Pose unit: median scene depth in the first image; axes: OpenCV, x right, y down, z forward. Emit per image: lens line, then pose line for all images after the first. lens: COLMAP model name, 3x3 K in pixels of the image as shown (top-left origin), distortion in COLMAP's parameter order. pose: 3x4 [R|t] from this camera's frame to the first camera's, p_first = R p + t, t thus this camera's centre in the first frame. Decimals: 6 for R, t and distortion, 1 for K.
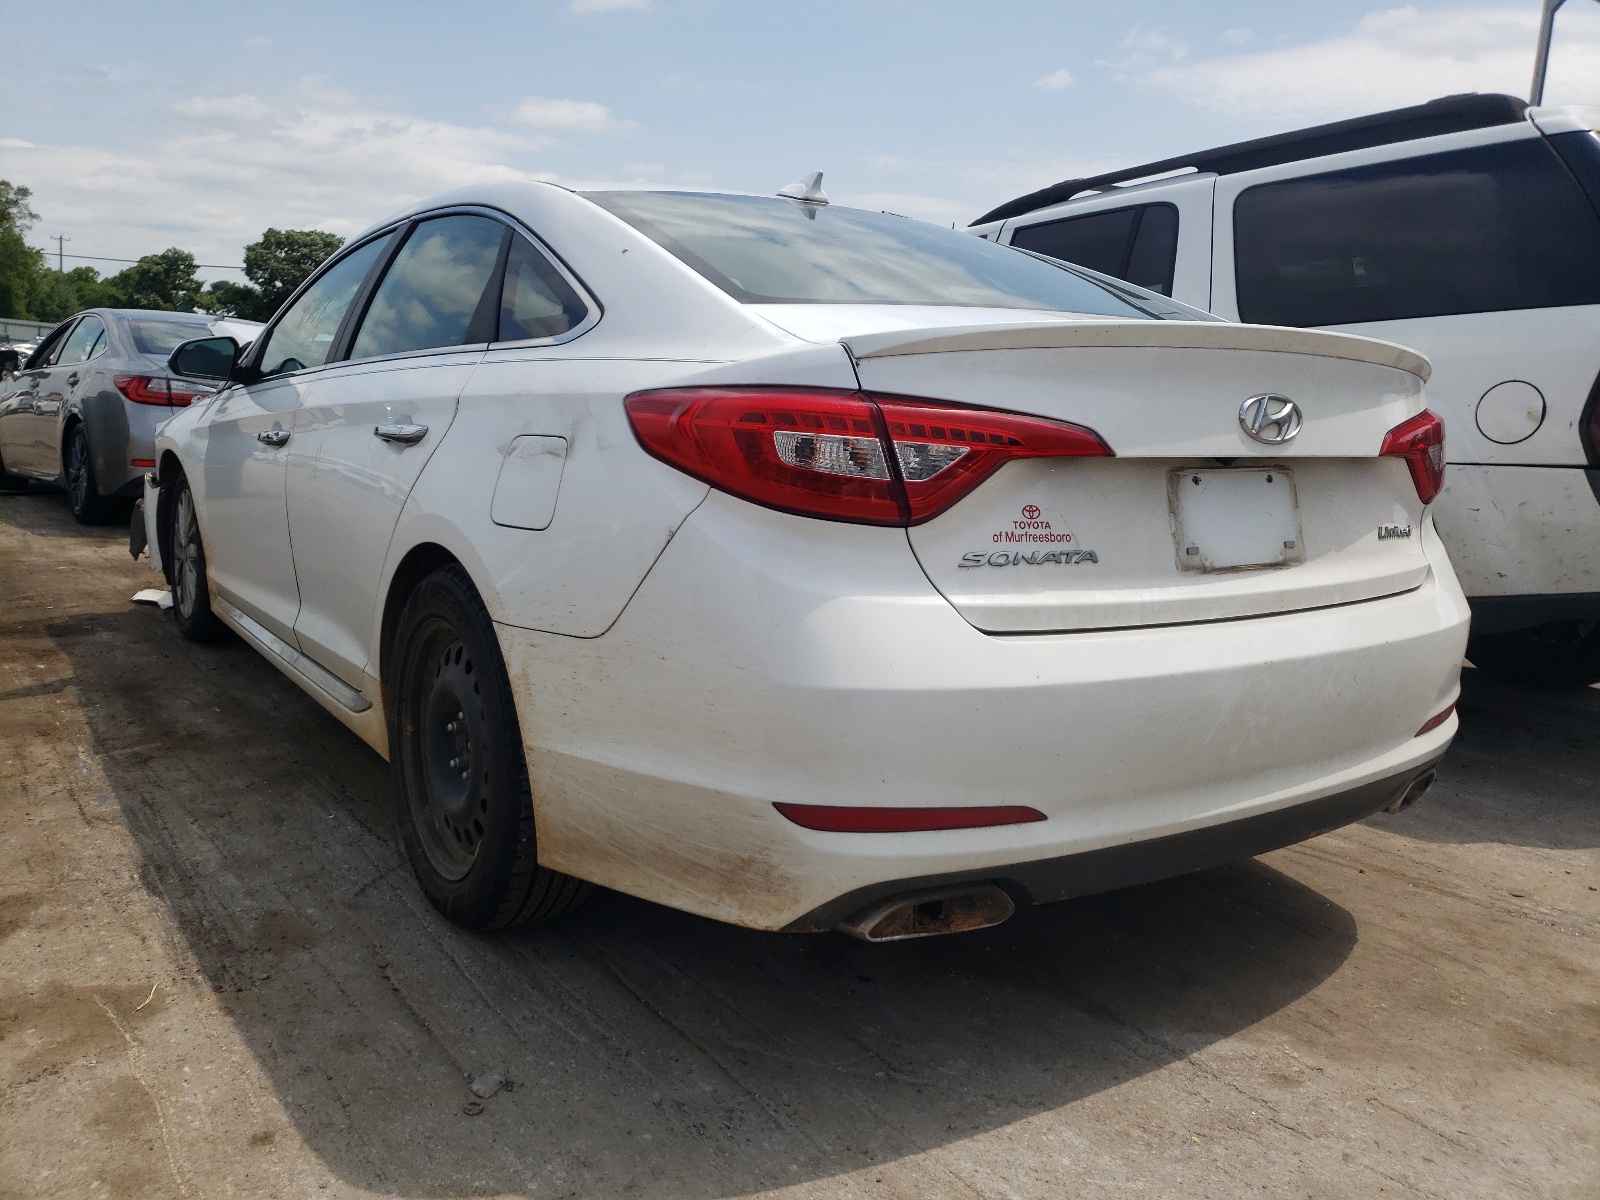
lens RADIAL K [[1230.6, 0, 783.0], [0, 1230.6, 595.1], [0, 0, 1]] dist [-0.019310, 0.047617]
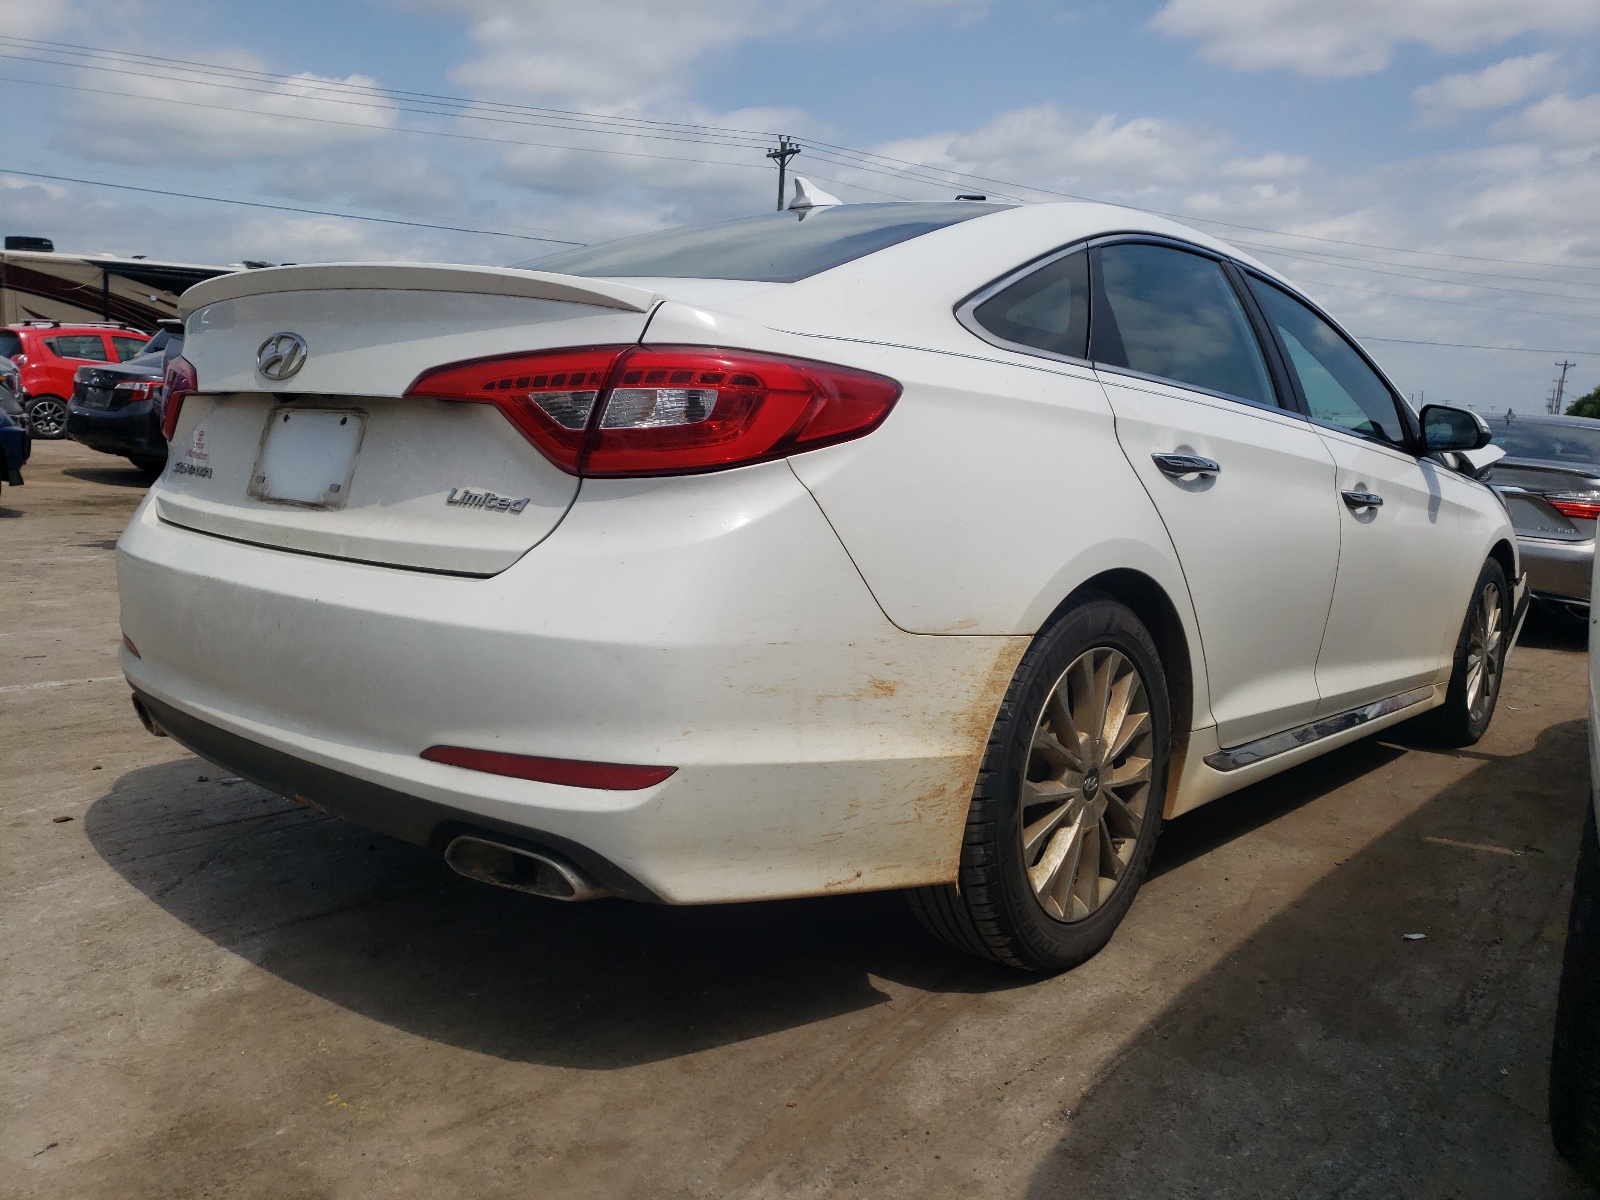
lens RADIAL K [[1230.6, 0, 783.0], [0, 1230.6, 595.1], [0, 0, 1]] dist [-0.019310, 0.047617]
pose [[0.286878, 0.098381, -0.952902, 1.508881], [-0.202240, 0.978513, 0.040139, -0.072319], [0.936376, 0.181199, 0.300610, 1.108577]]
